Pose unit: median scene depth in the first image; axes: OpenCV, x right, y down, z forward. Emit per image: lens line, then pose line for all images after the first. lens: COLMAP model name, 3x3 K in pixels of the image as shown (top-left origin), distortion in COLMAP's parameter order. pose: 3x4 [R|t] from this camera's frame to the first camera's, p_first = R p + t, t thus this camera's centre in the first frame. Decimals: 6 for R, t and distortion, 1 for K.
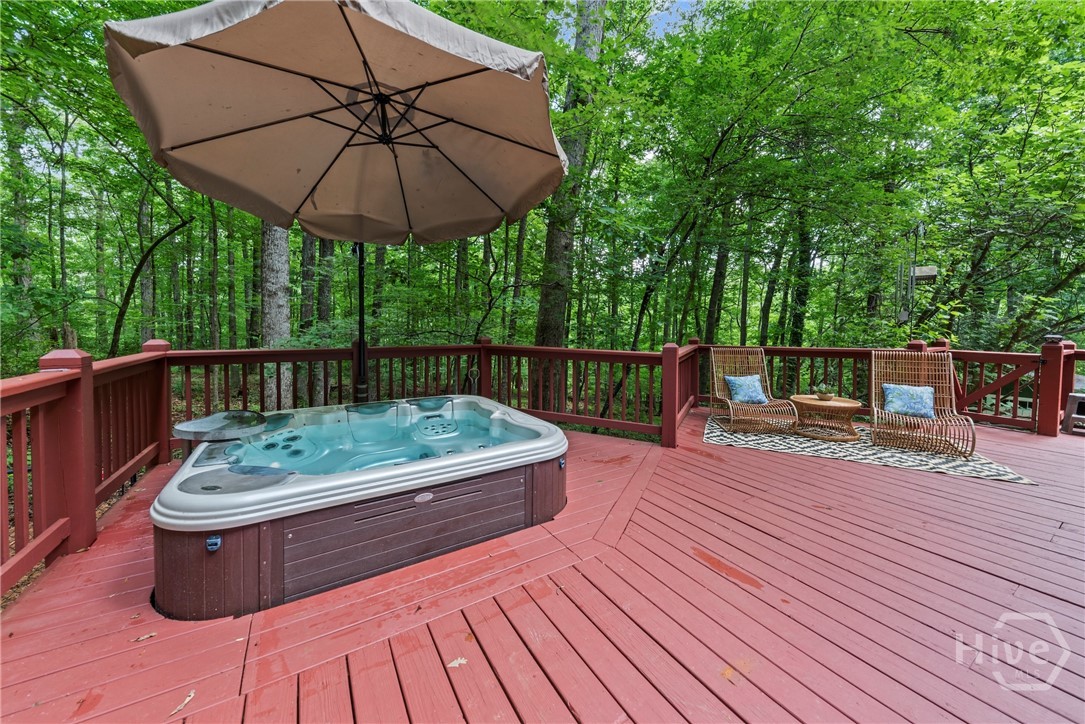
lens RADIAL K [[394.5, 0, 545.9], [0, 394.5, 322.2], [0, 0, 1]] dist [0.000275, 0.000241]
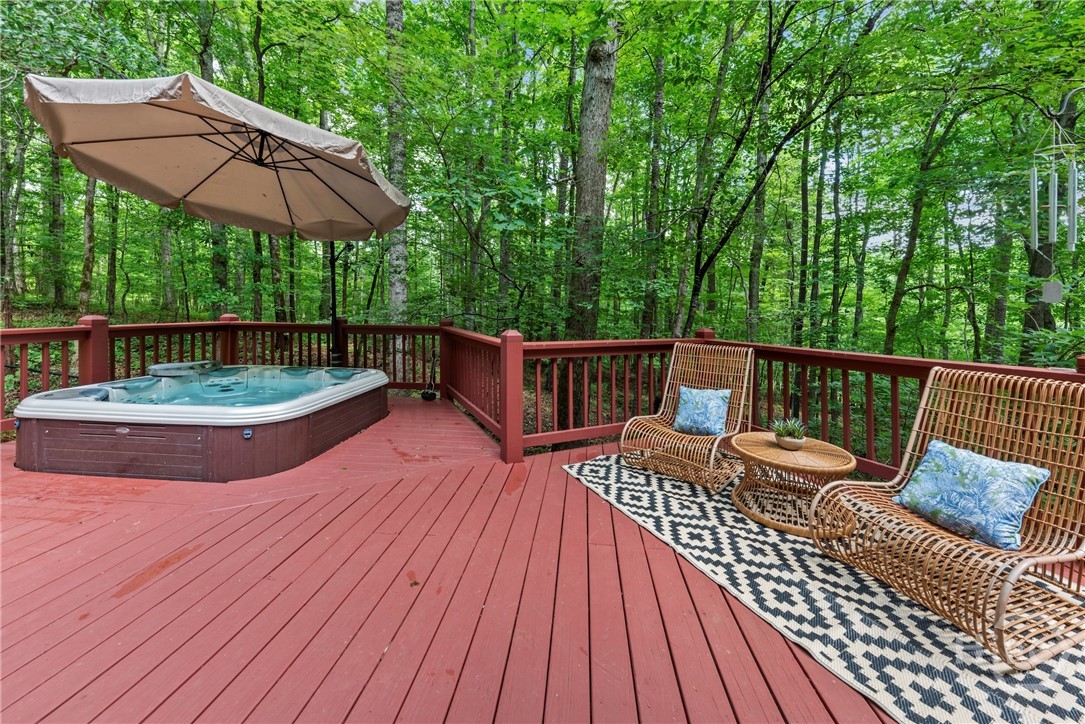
lens RADIAL K [[399.1, 0, 542.6], [0, 399.1, 301.8], [0, 0, 1]] dist [0.000589, -0.000073]
pose [[0.799573, -0.003345, -0.600560, 1.091514], [-0.004799, 0.999917, -0.011958, 0.004648], [0.600550, 0.012444, 0.799490, 0.495937]]
